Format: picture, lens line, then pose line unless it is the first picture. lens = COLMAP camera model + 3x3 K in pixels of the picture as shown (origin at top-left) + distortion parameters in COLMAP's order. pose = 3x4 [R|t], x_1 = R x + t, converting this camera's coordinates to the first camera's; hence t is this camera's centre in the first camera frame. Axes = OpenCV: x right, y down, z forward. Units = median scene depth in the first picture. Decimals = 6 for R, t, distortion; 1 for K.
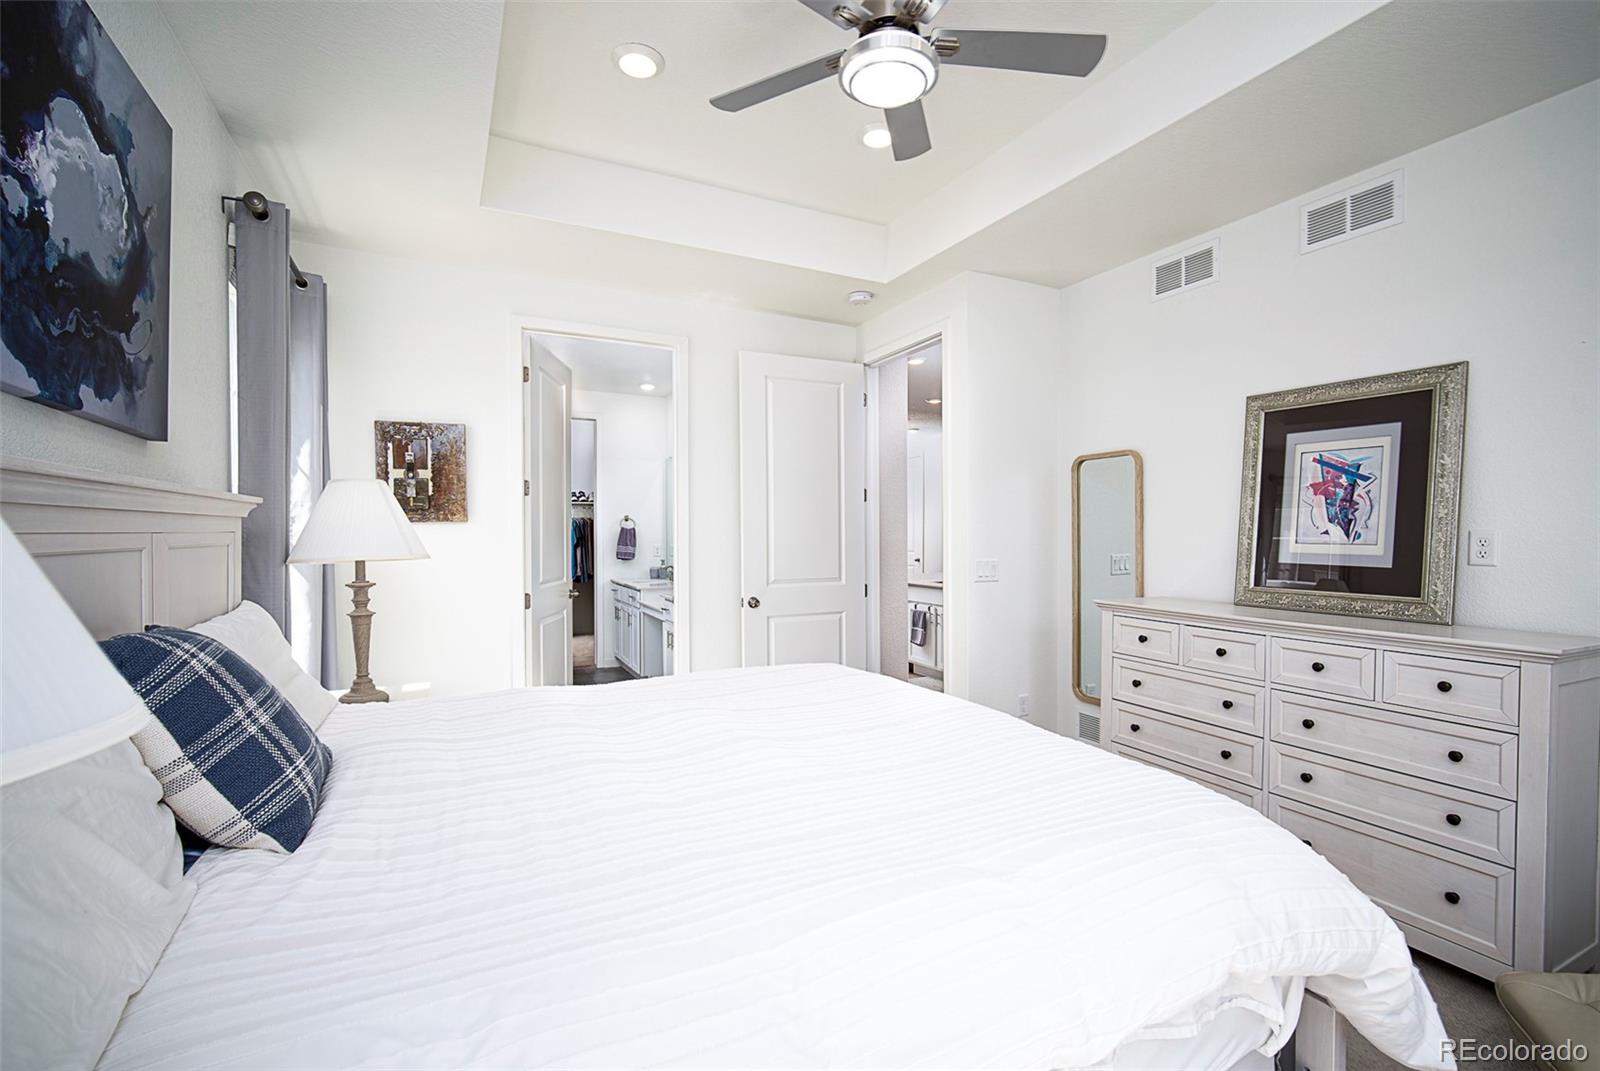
lens RADIAL K [[693.2, 0, 798.5], [0, 693.2, 539.9], [0, 0, 1]] dist [-0.002622, 0.000258]
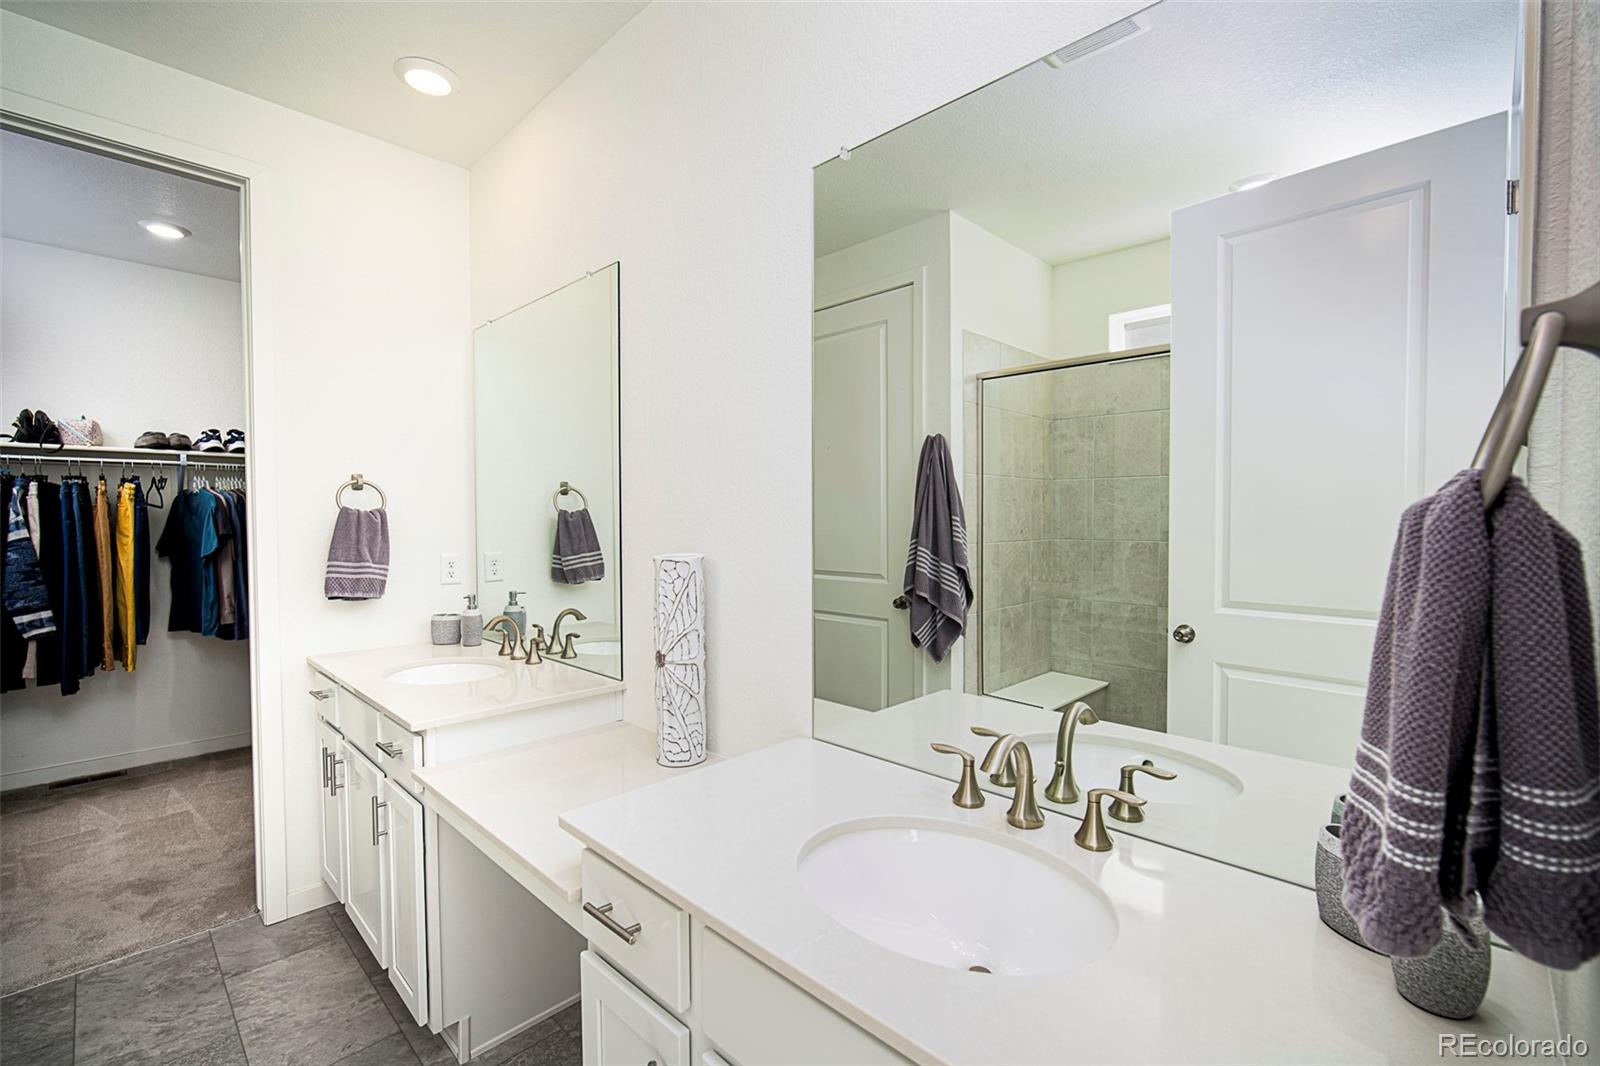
lens RADIAL K [[693.2, 0, 798.5], [0, 693.2, 537.4], [0, 0, 1]] dist [-0.002622, 0.000258]
pose [[0.945084, -0.011887, 0.326611, -0.151280], [0.006991, 0.999845, 0.016162, -0.007259], [-0.326753, -0.012991, 0.945021, 0.593779]]
